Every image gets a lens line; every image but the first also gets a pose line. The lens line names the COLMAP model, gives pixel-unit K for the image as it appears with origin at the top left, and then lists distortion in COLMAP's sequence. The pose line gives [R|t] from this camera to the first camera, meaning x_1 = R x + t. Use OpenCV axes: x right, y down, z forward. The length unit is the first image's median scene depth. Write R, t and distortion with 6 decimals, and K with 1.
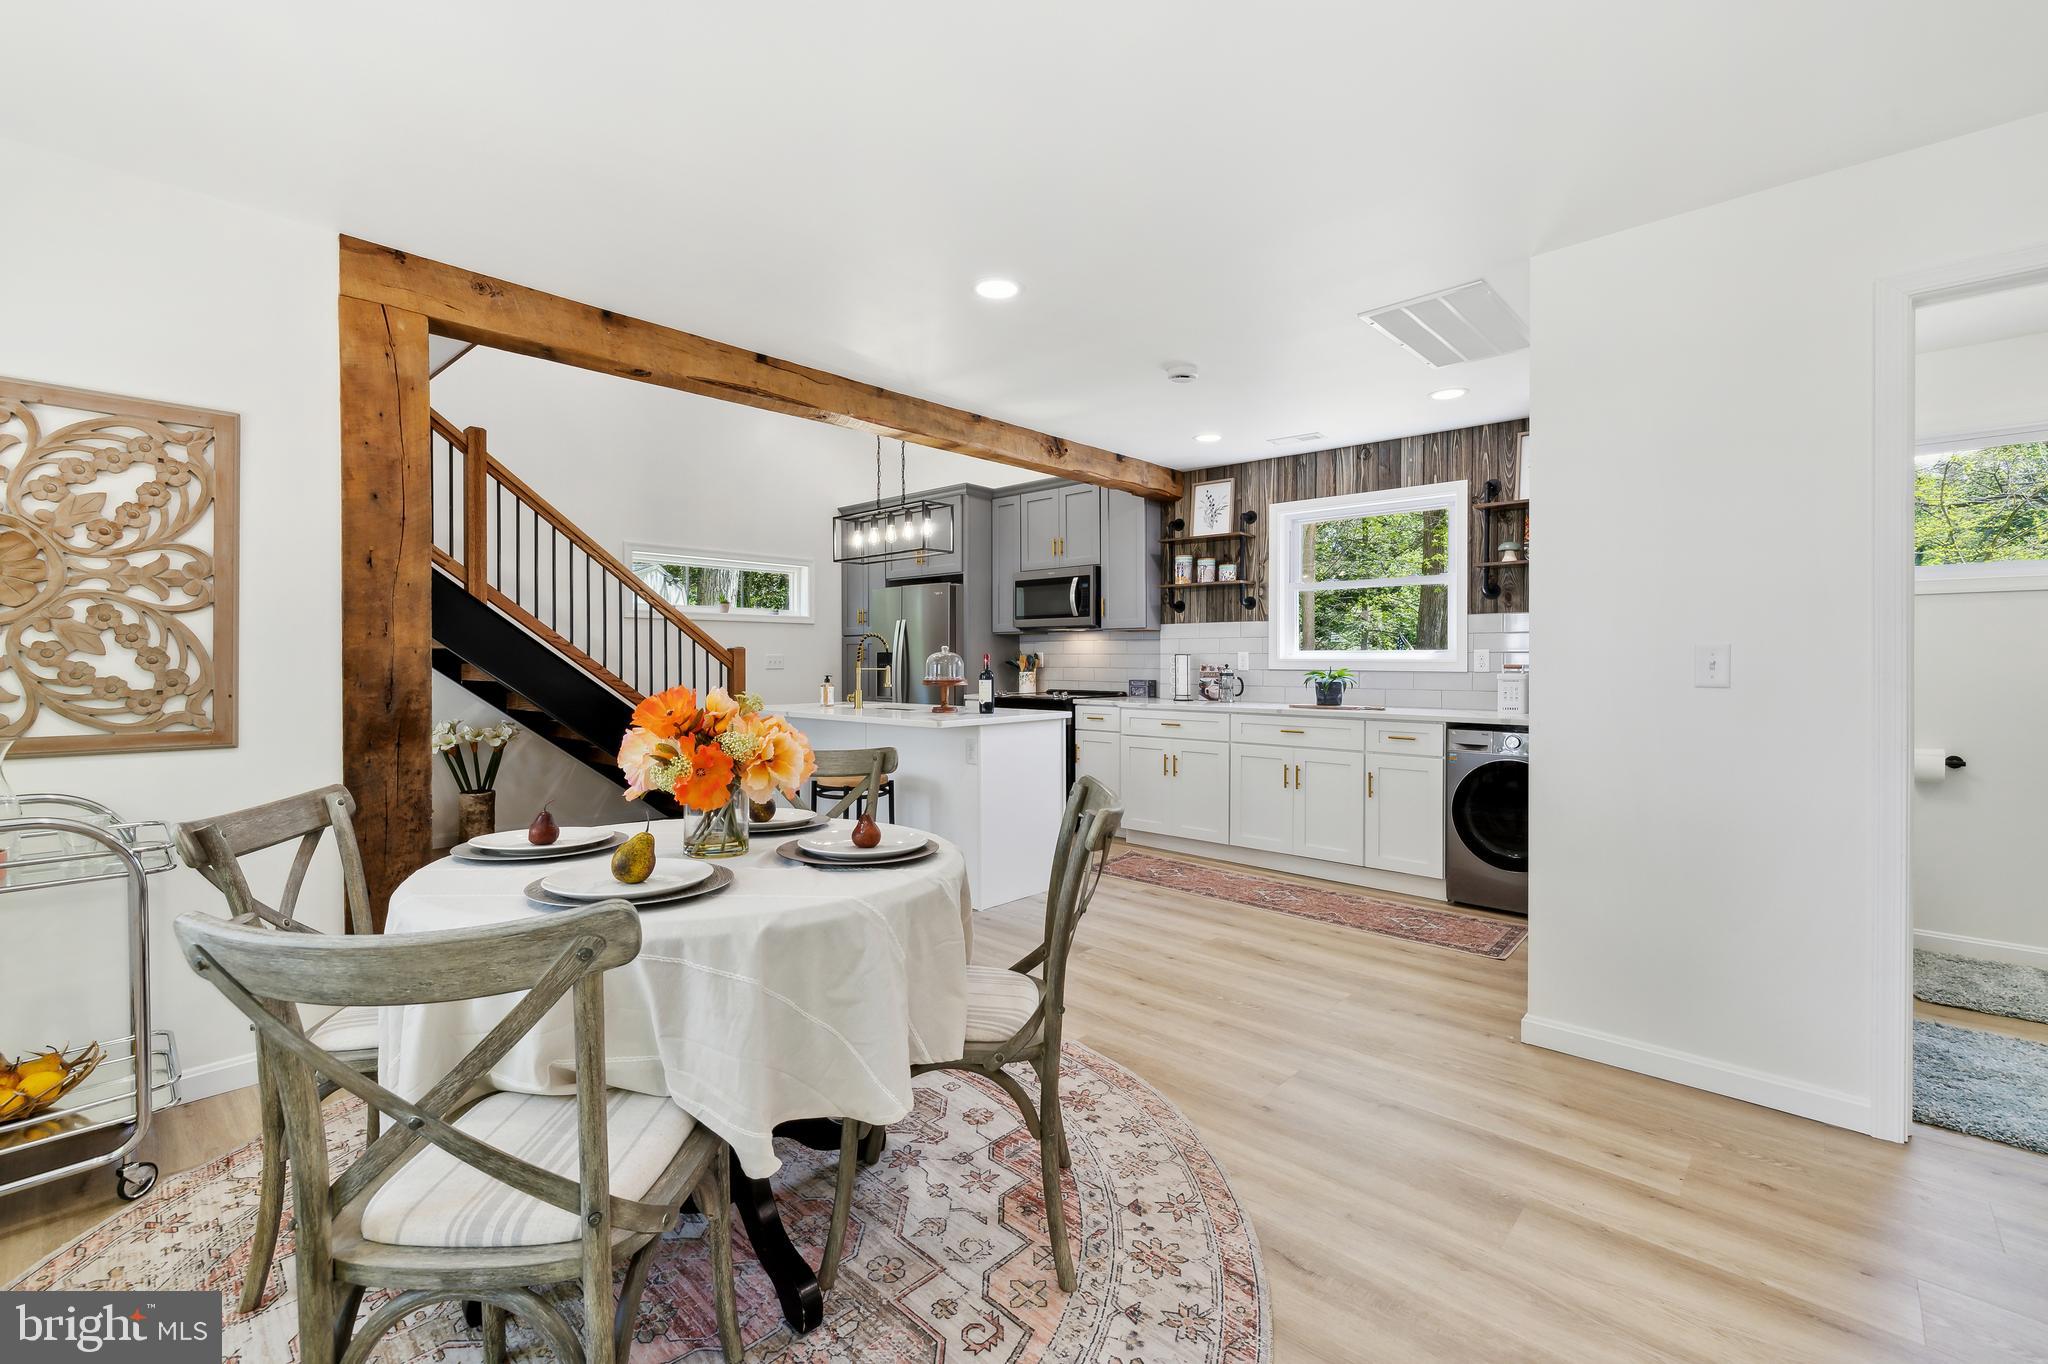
lens RADIAL K [[870.5, 0, 1020.8], [0, 870.5, 663.6], [0, 0, 1]] dist [-0.000454, 0.000108]
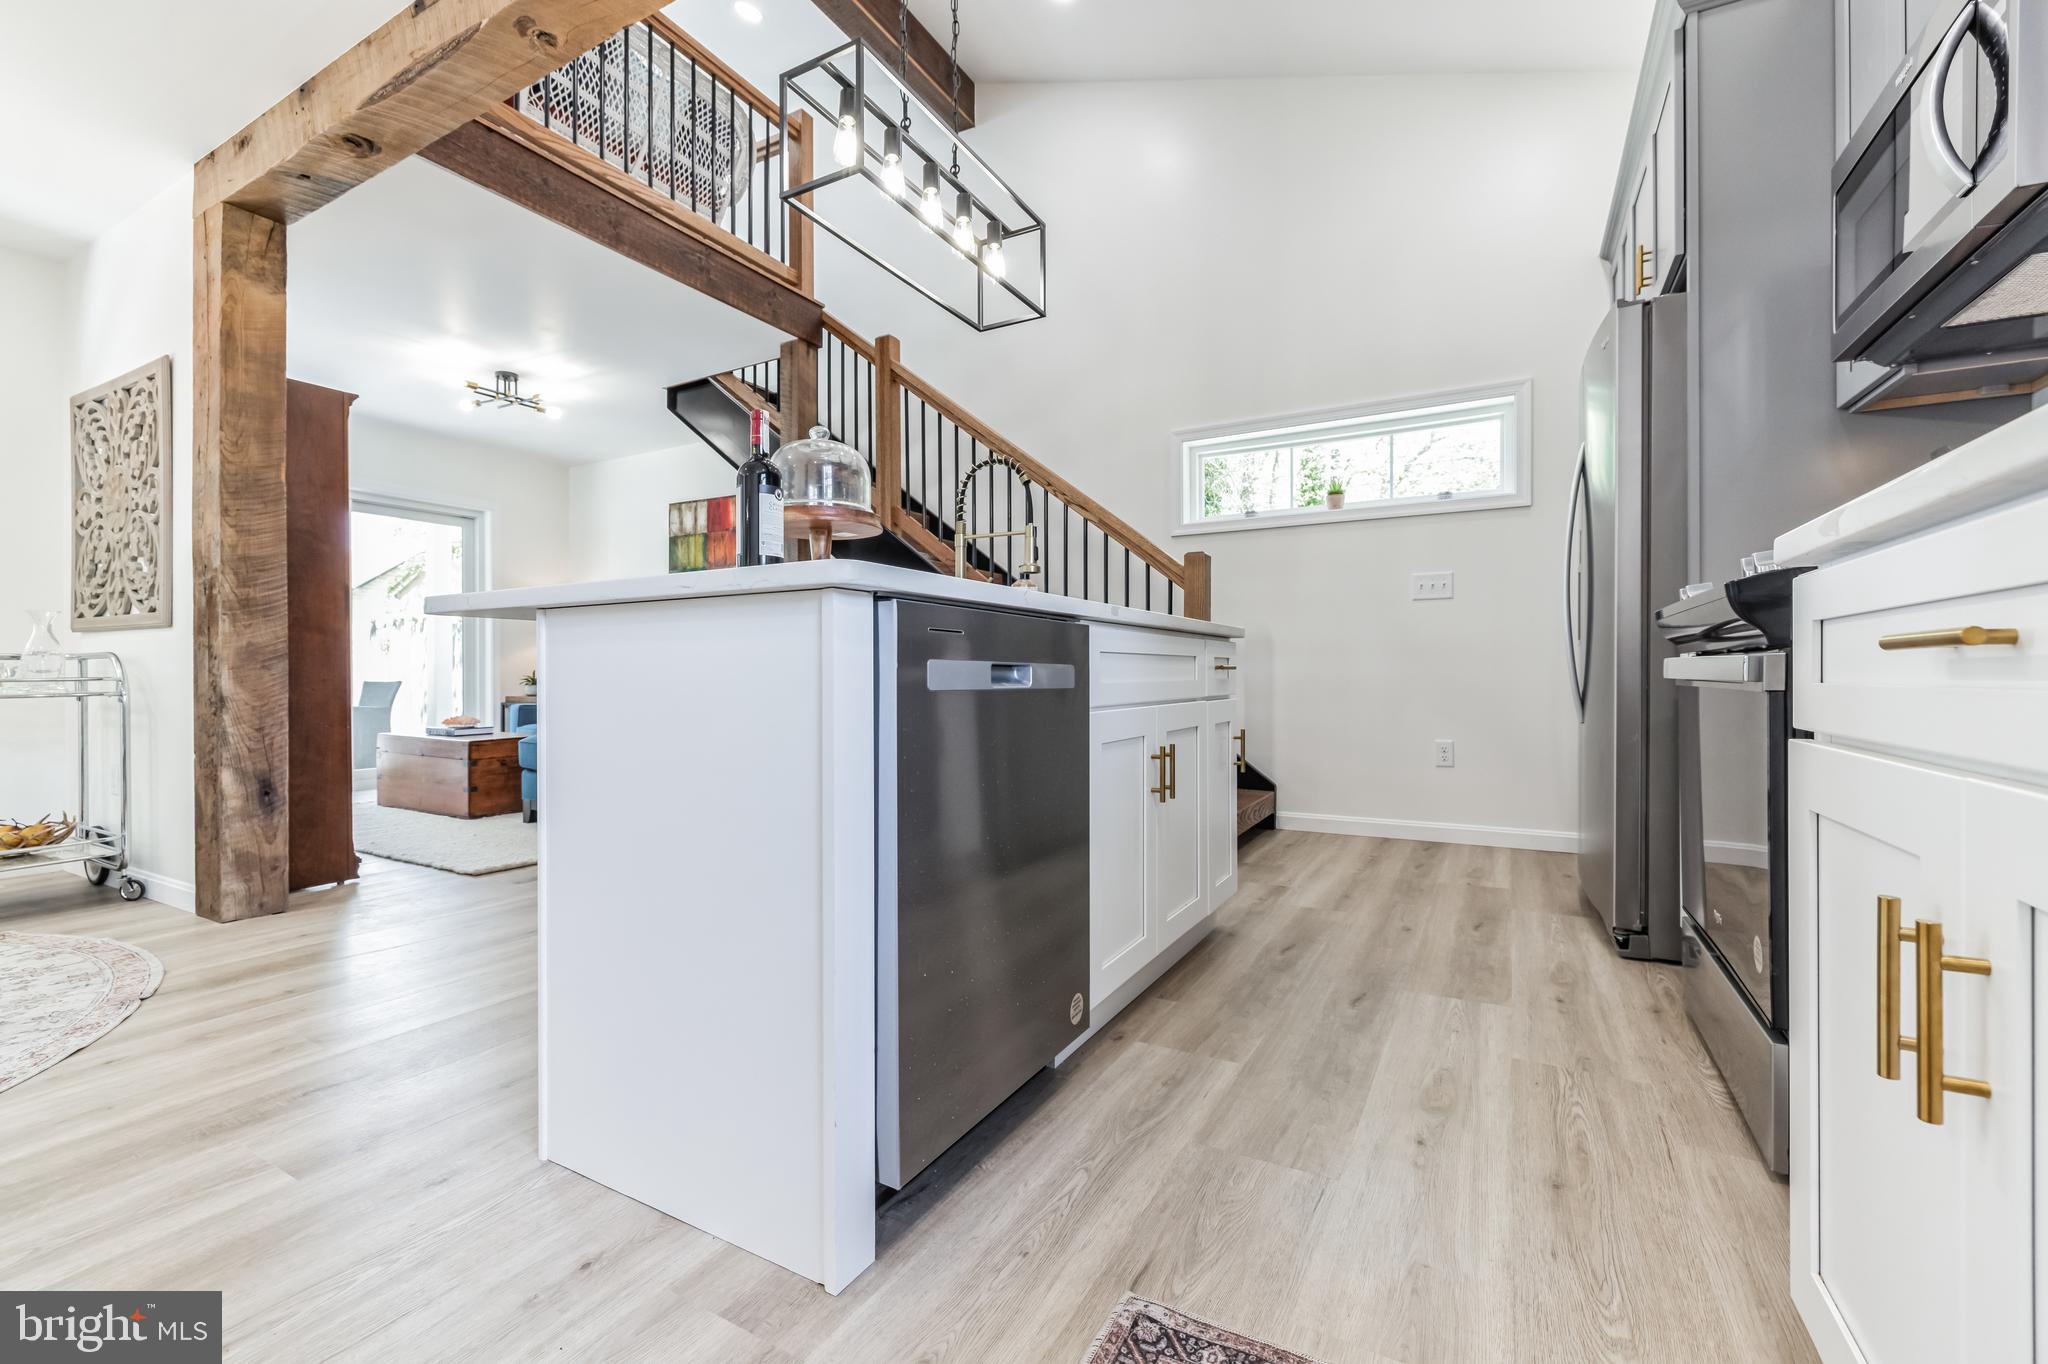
lens RADIAL K [[856.9, 0, 1025.1], [0, 856.9, 675.6], [0, 0, 1]] dist [-0.001041, 0.000026]
pose [[0.232407, 0.001872, -0.972617, 0.265140], [-0.000383, 0.999998, 0.001833, 0.077874], [0.972619, -0.000054, 0.232407, 0.908621]]
